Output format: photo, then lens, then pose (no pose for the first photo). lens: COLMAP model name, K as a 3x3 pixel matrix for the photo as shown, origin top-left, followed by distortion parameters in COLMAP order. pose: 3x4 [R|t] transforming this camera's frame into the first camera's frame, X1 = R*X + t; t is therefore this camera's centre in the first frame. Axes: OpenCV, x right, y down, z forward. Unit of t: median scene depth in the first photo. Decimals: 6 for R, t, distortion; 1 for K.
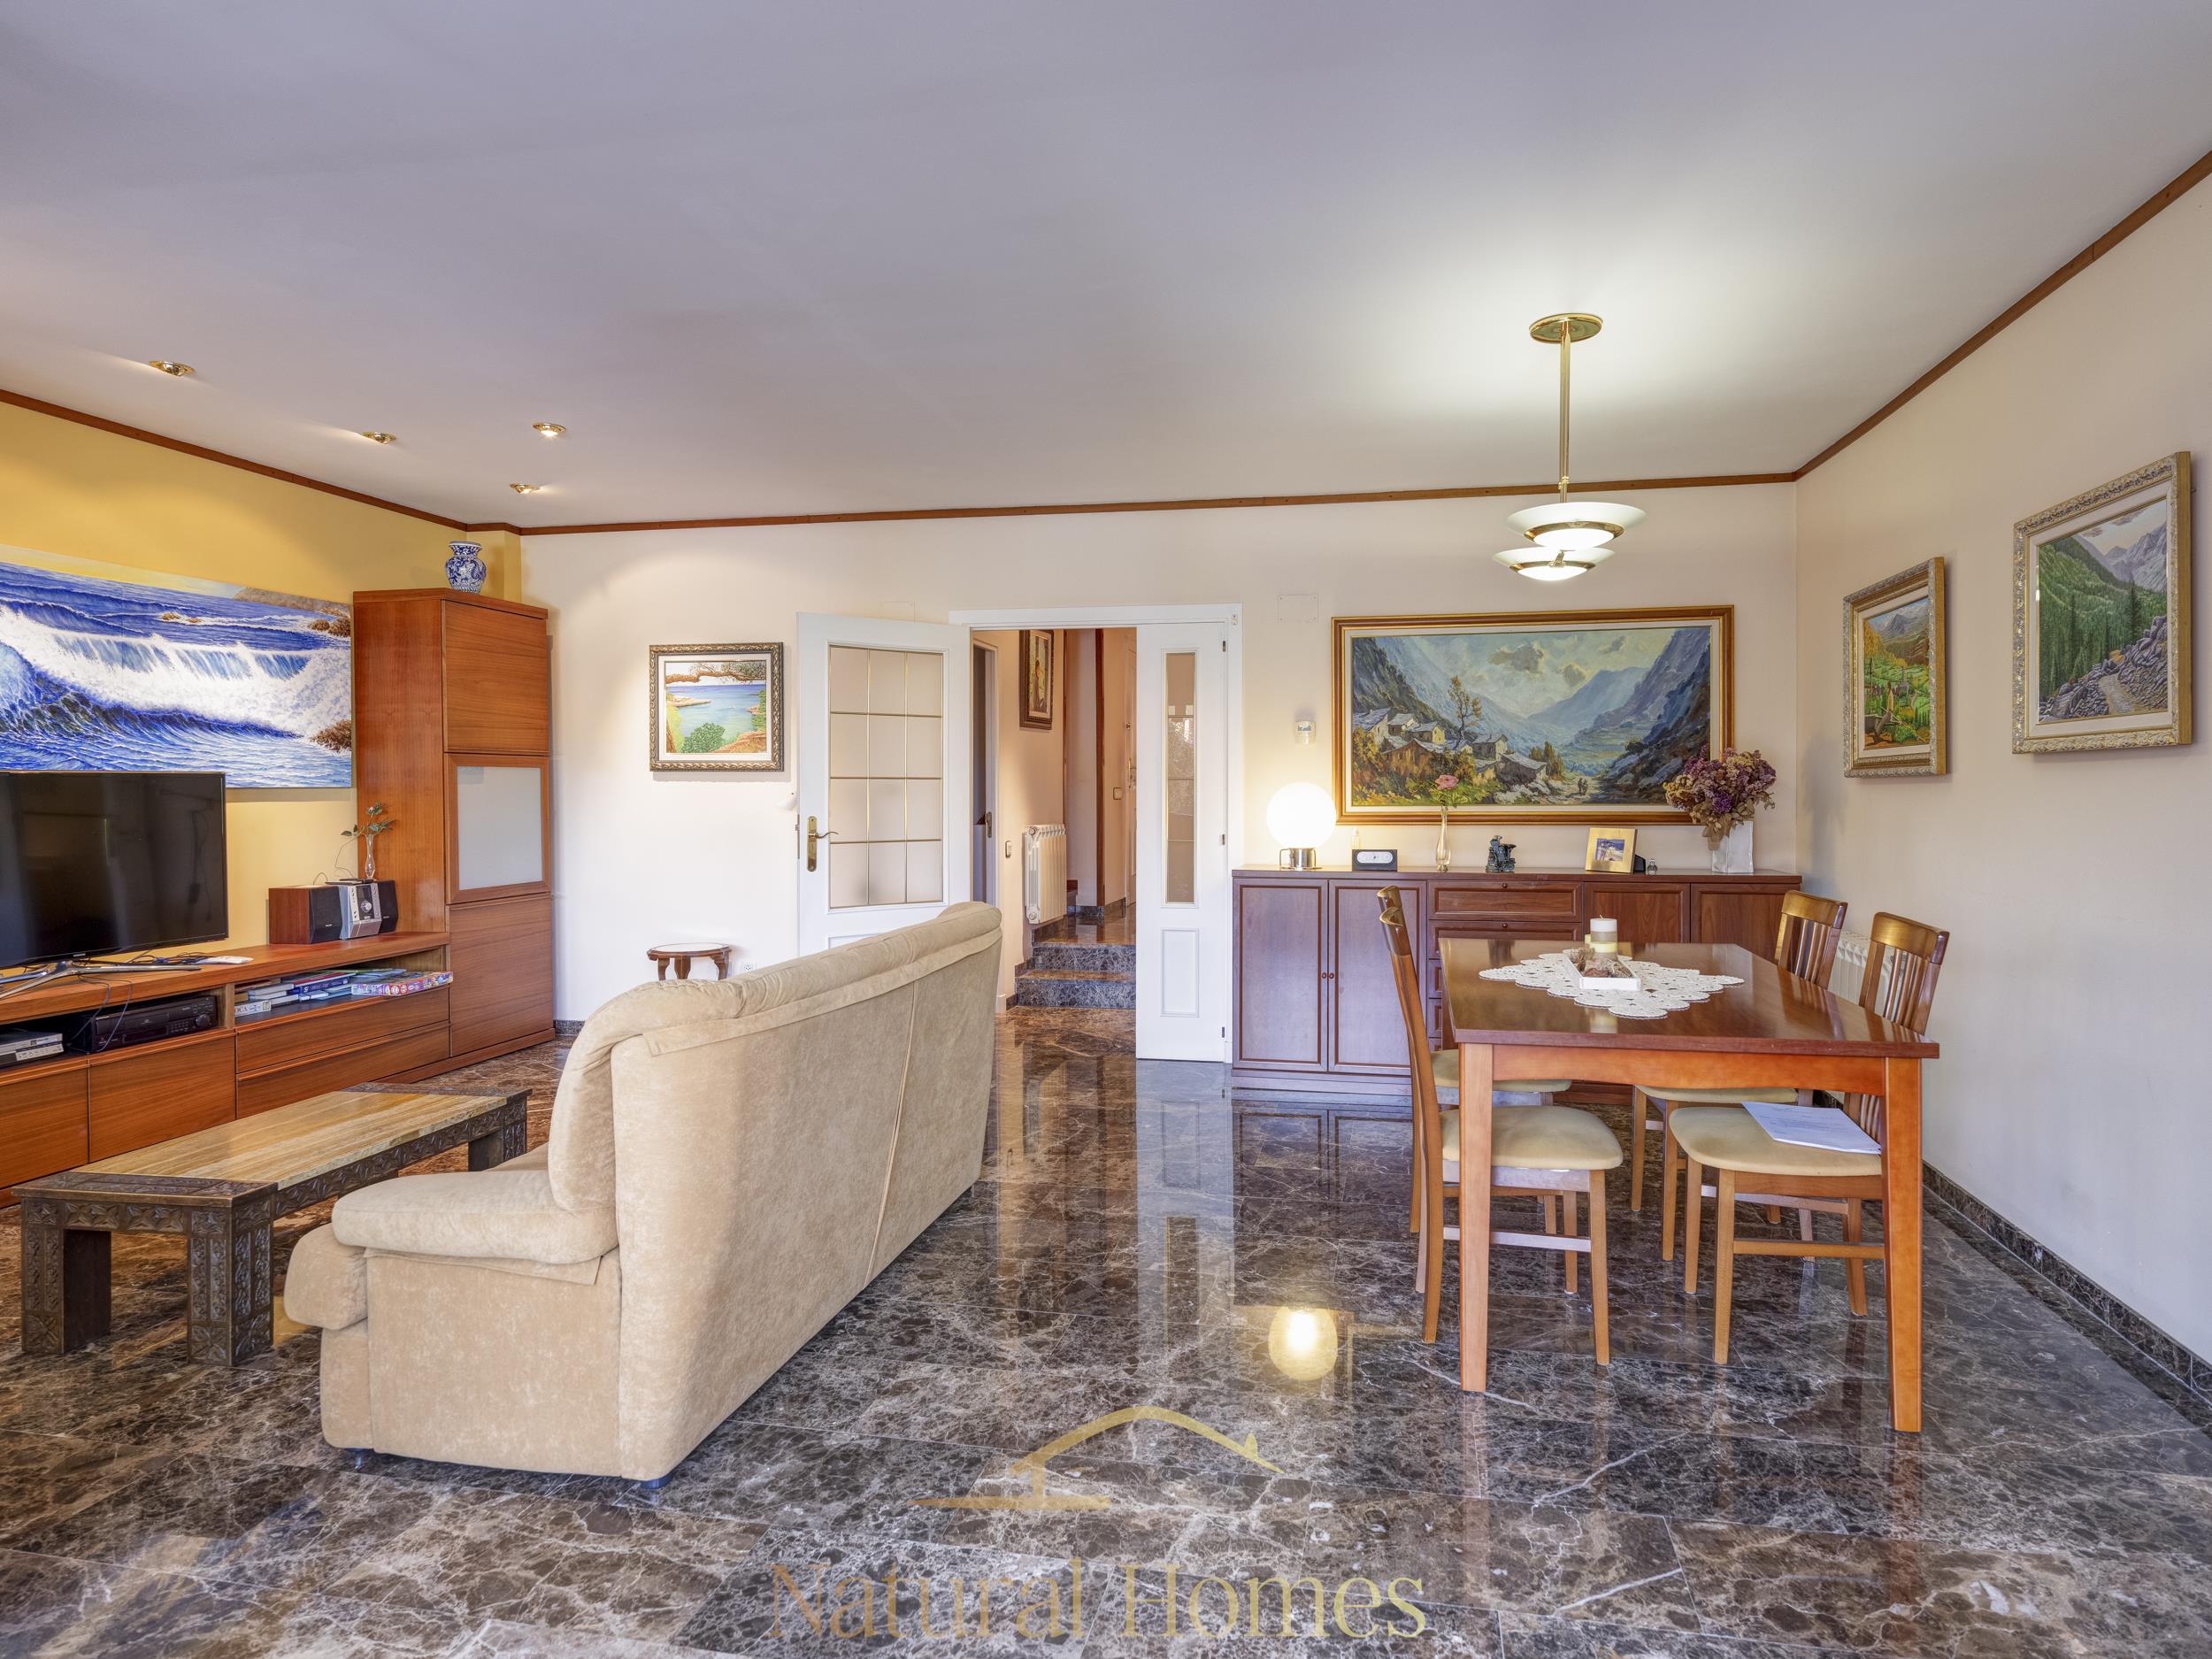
lens RADIAL K [[1204.8, 0, 1149.3], [0, 1204.8, 800.8], [0, 0, 1]] dist [0.001564, -0.003648]
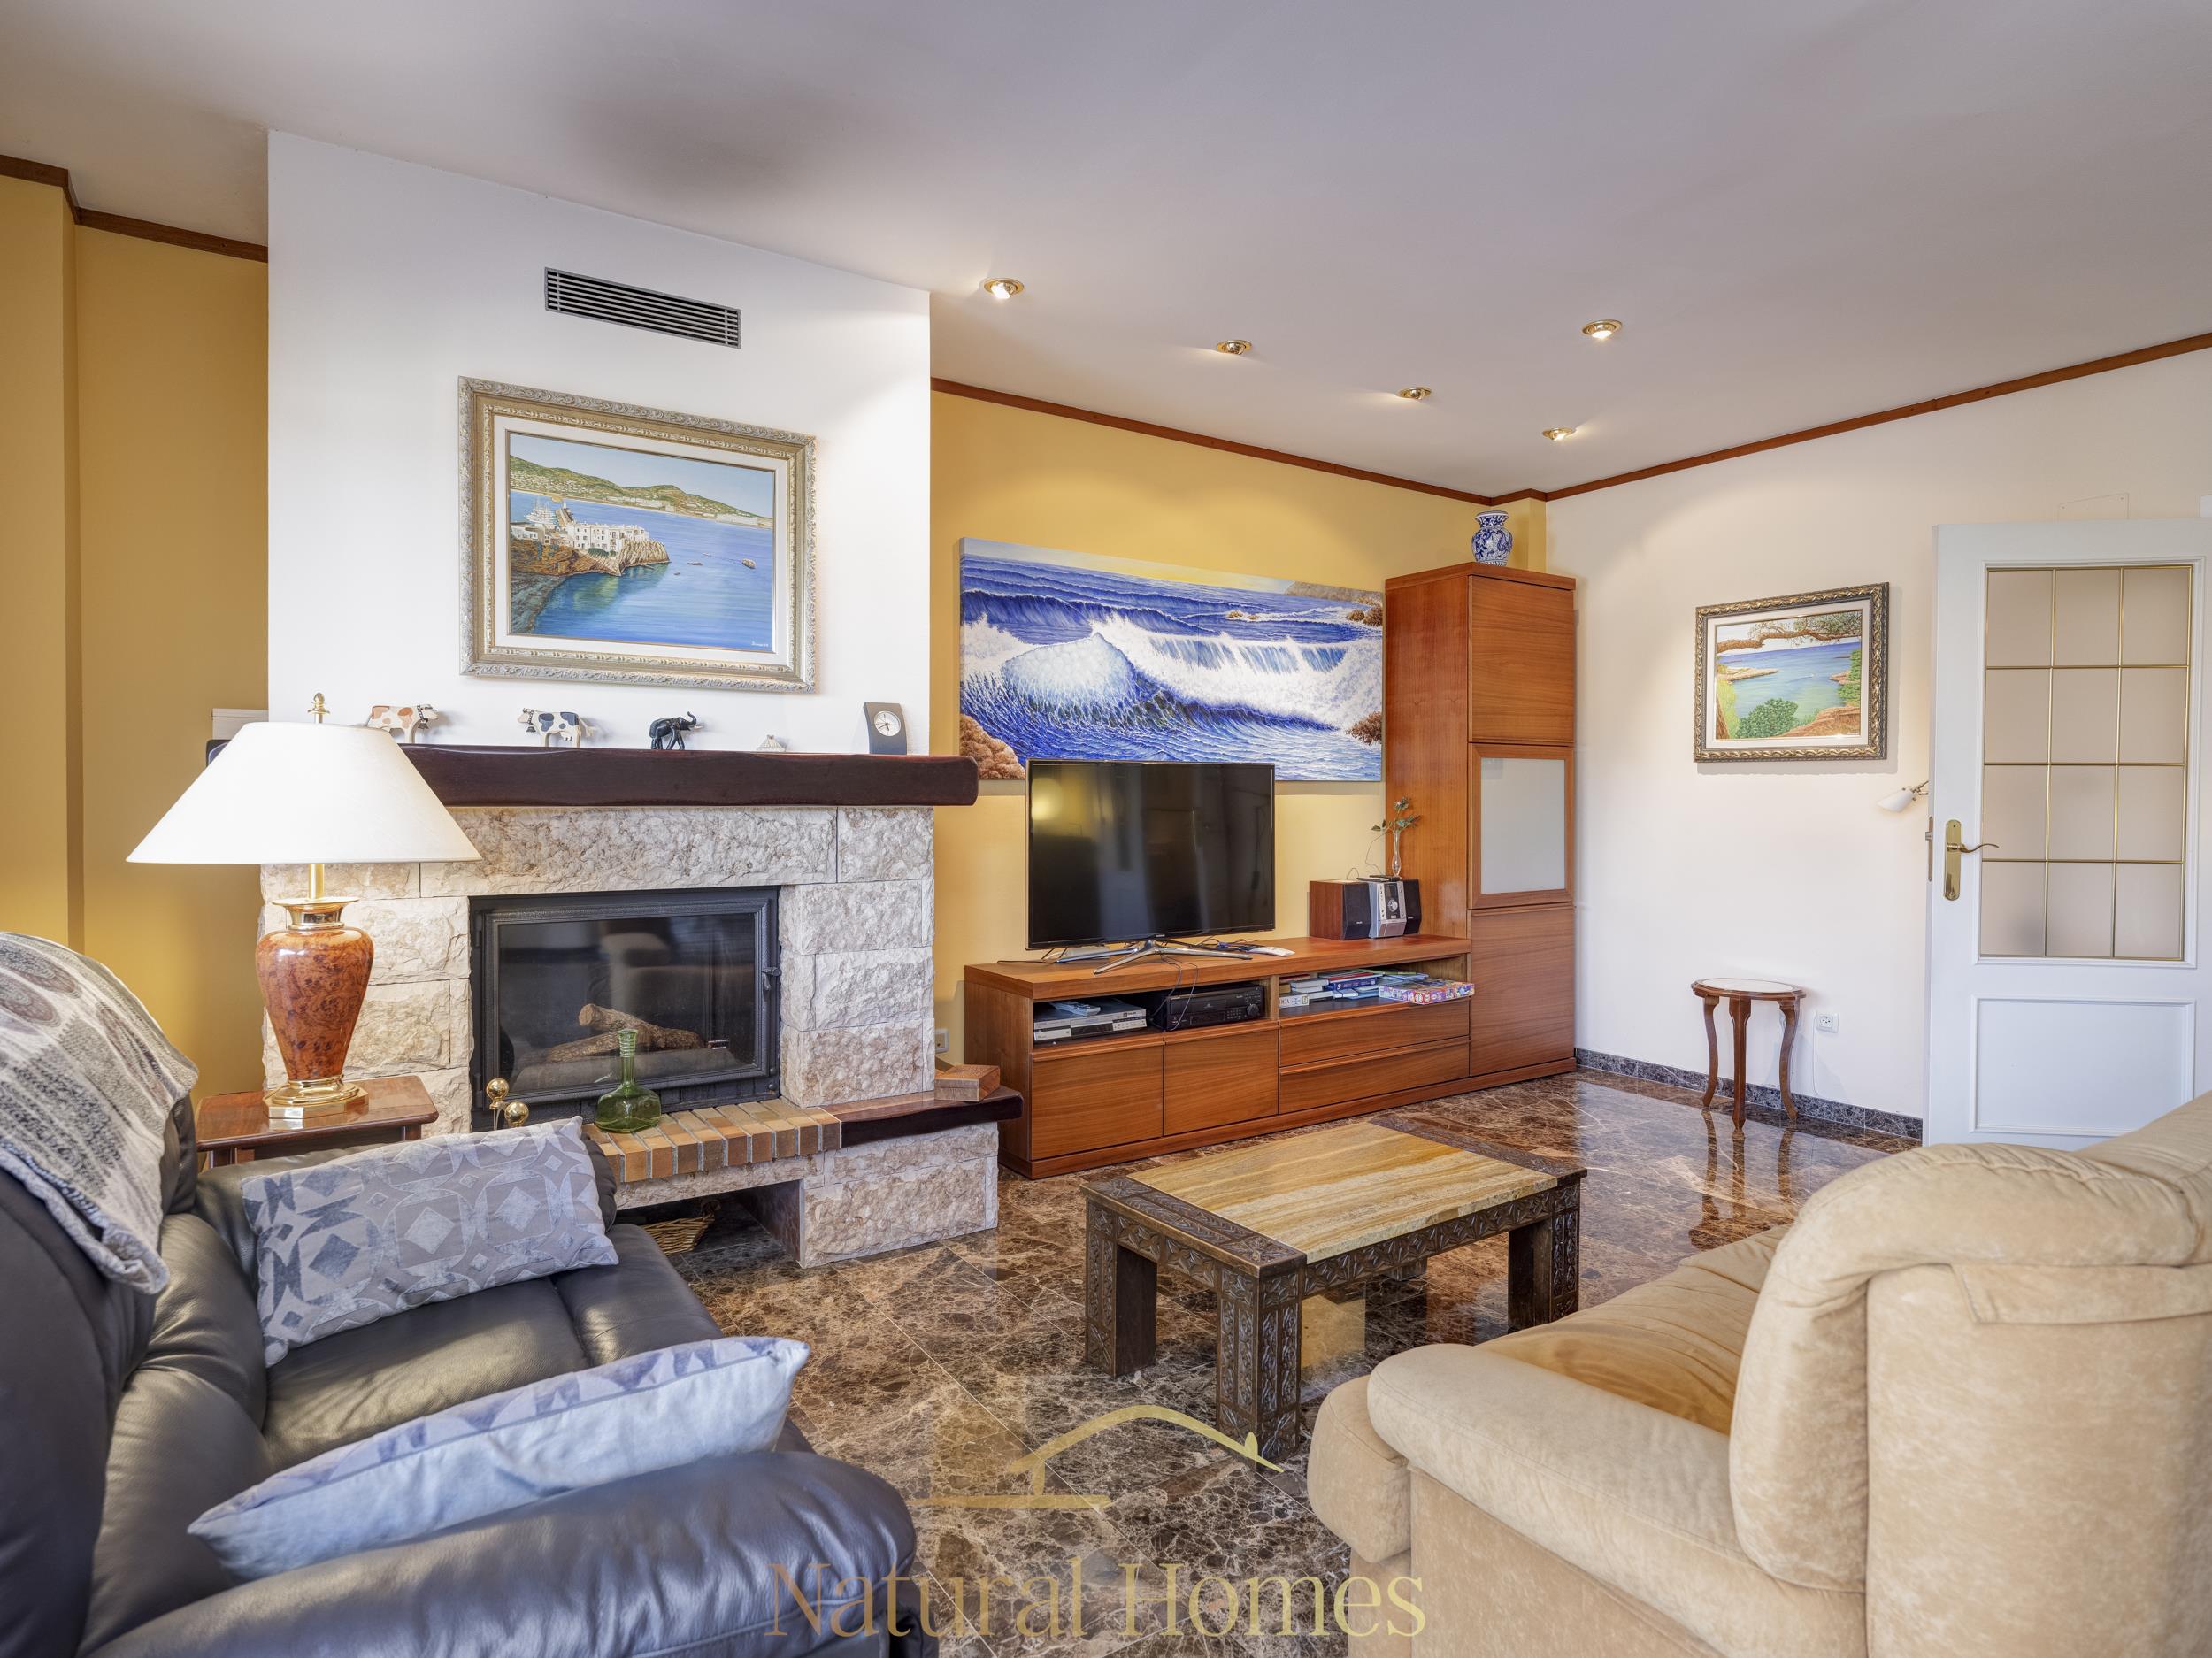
lens RADIAL K [[1204.8, 0, 1119.9], [0, 1204.8, 811.3], [0, 0, 1]] dist [0.001564, -0.003648]
pose [[0.702503, 0.014898, -0.711525, -0.120298], [-0.012988, 0.999883, 0.008112, 0.007933], [0.711562, 0.003543, 0.702614, 0.170470]]
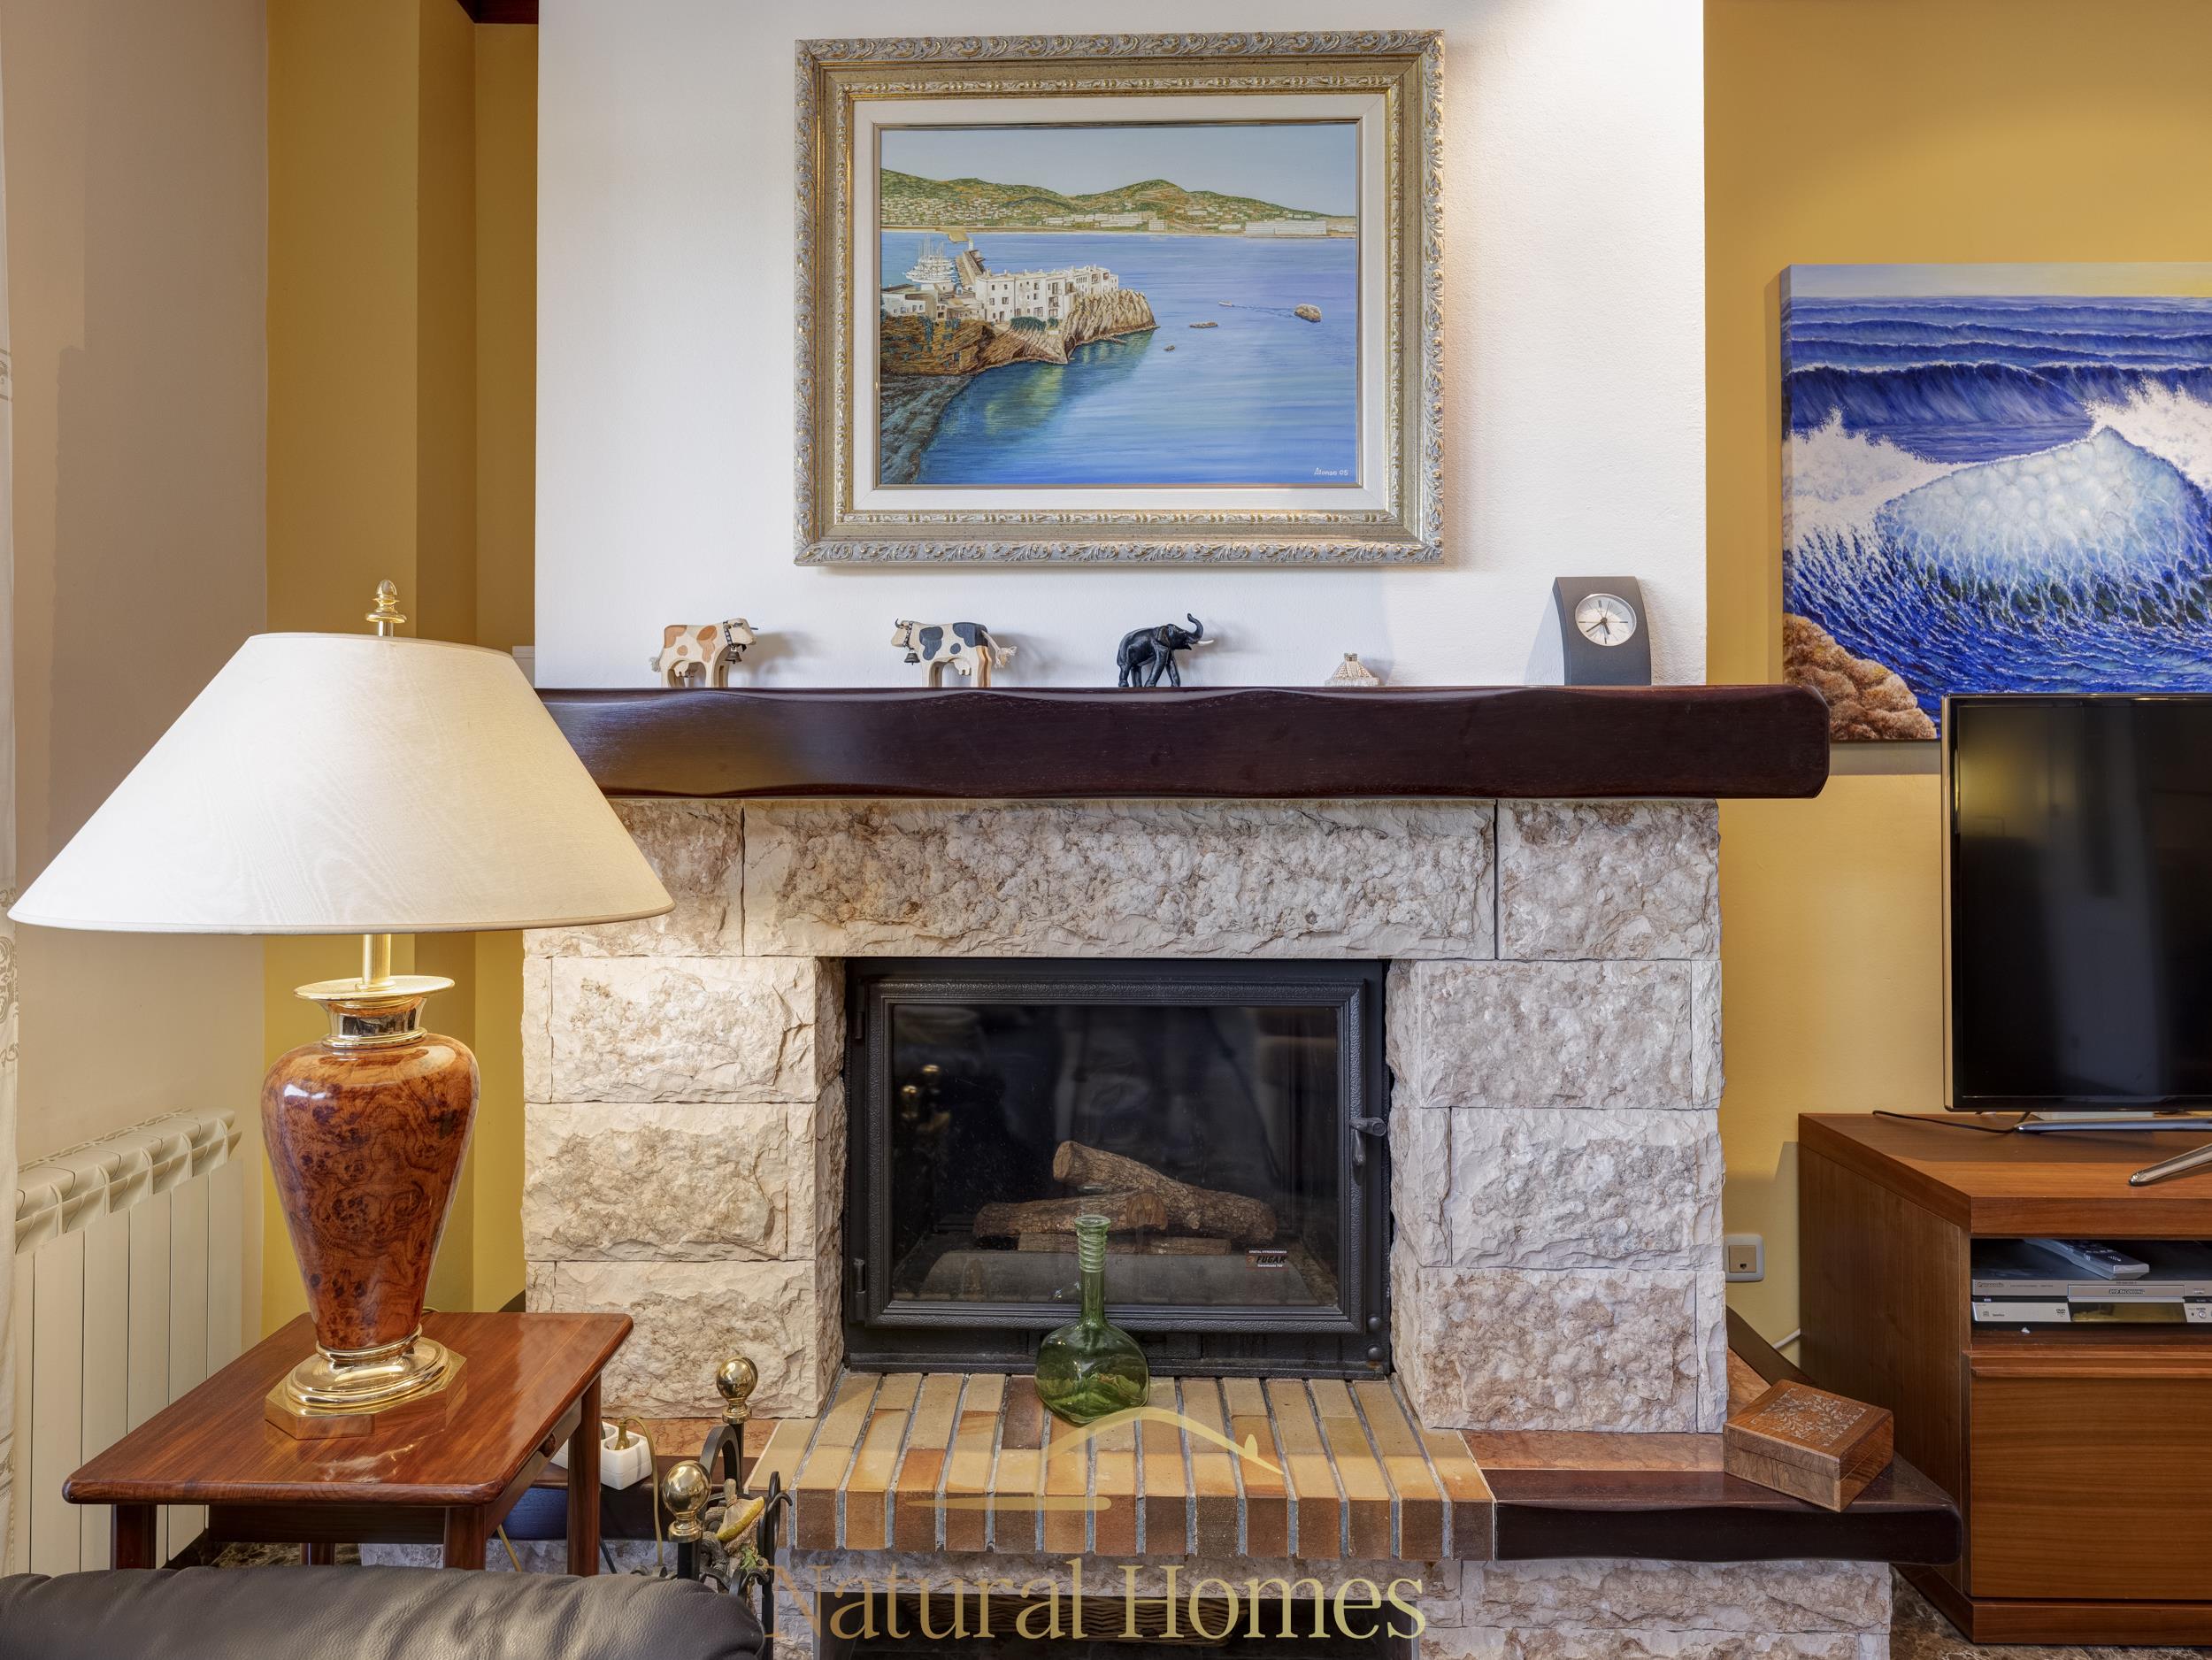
lens RADIAL K [[1375.7, 0, 1091.2], [0, 1375.7, 752.4], [0, 0, 1]] dist [0.005280, -0.005412]
pose [[0.175812, -0.011301, -0.984359, -0.340202], [-0.010072, 0.999861, -0.013278, 0.006433], [0.984372, 0.012249, 0.175674, 0.338711]]
